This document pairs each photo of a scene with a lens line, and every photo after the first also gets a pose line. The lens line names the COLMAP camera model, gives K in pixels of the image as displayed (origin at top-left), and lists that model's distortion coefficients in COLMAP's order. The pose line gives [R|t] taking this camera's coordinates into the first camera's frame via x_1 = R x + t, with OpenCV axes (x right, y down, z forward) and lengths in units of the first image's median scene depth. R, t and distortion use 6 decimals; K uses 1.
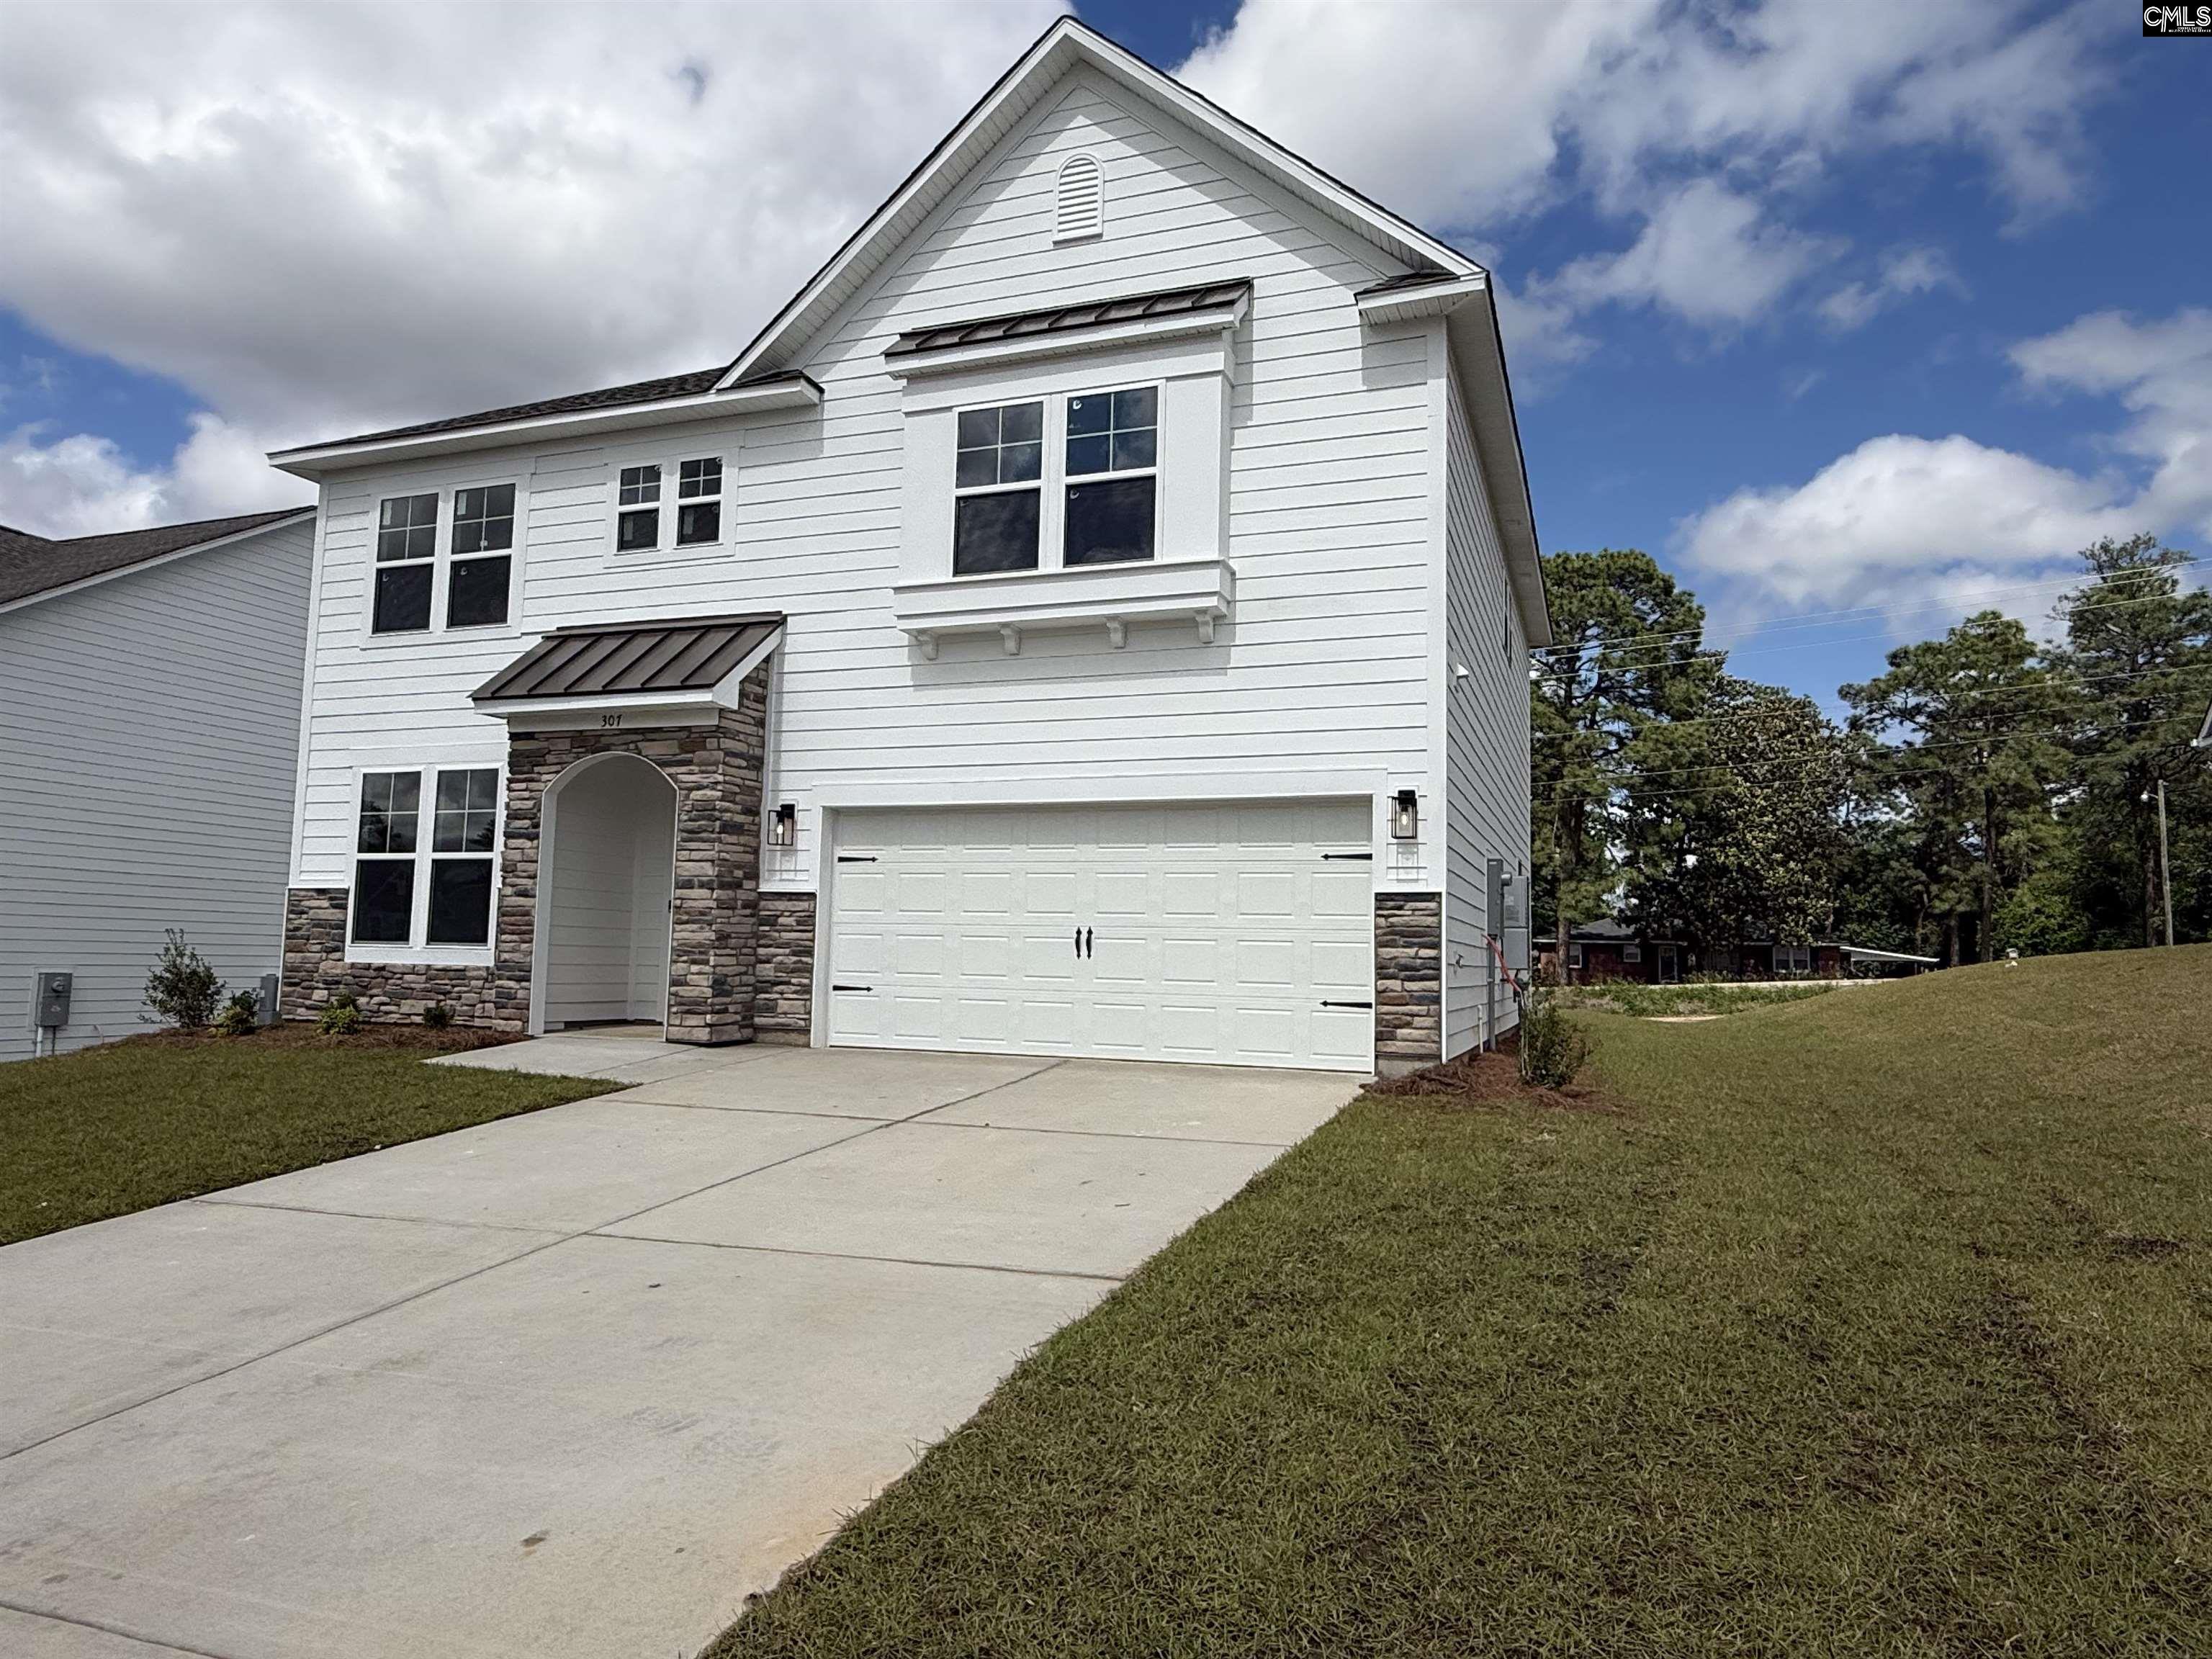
lens RADIAL K [[1352.1, 0, 1119.3], [0, 1352.1, 839.1], [0, 0, 1]] dist [0.000635, -0.002625]
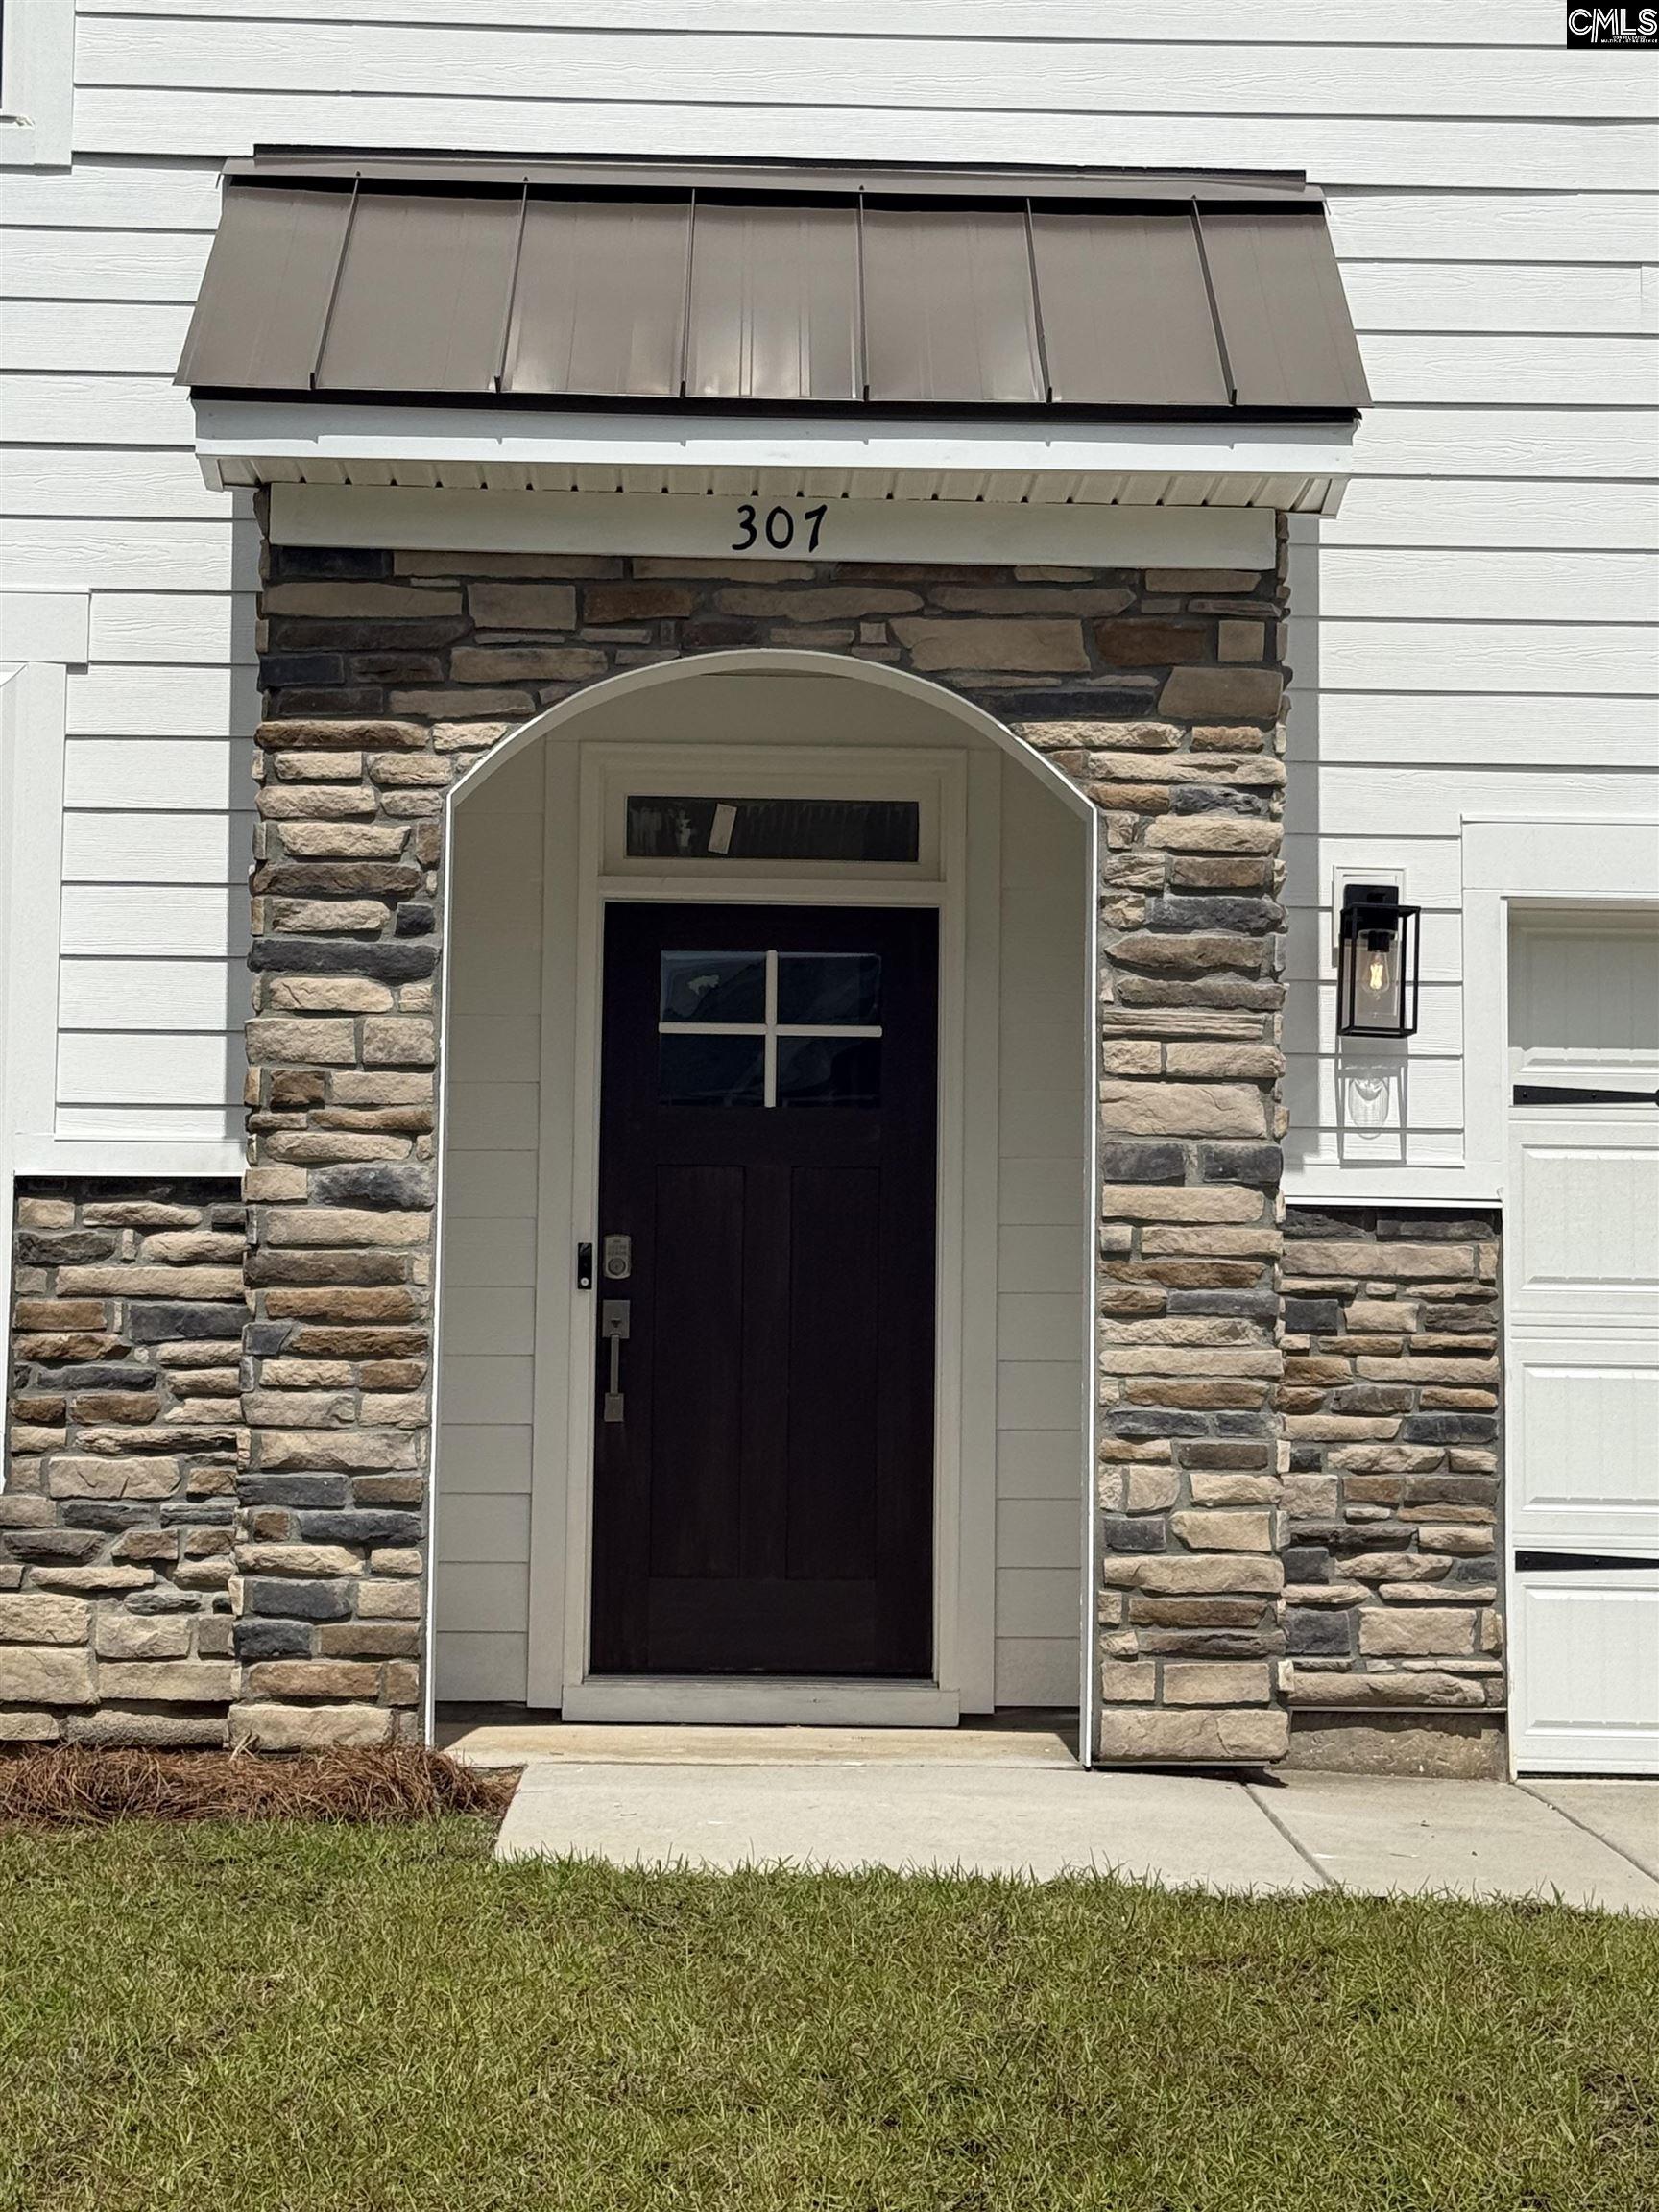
lens RADIAL K [[4223.9, 0, 844.4], [0, 4223.9, 1145.6], [0, 0, 1]] dist [0.139305, 0.000000]
pose [[0.933023, 0.026278, 0.358855, -0.647119], [-0.023899, 0.999653, -0.011064, 0.038452], [-0.359021, 0.001747, 0.933328, 0.242489]]
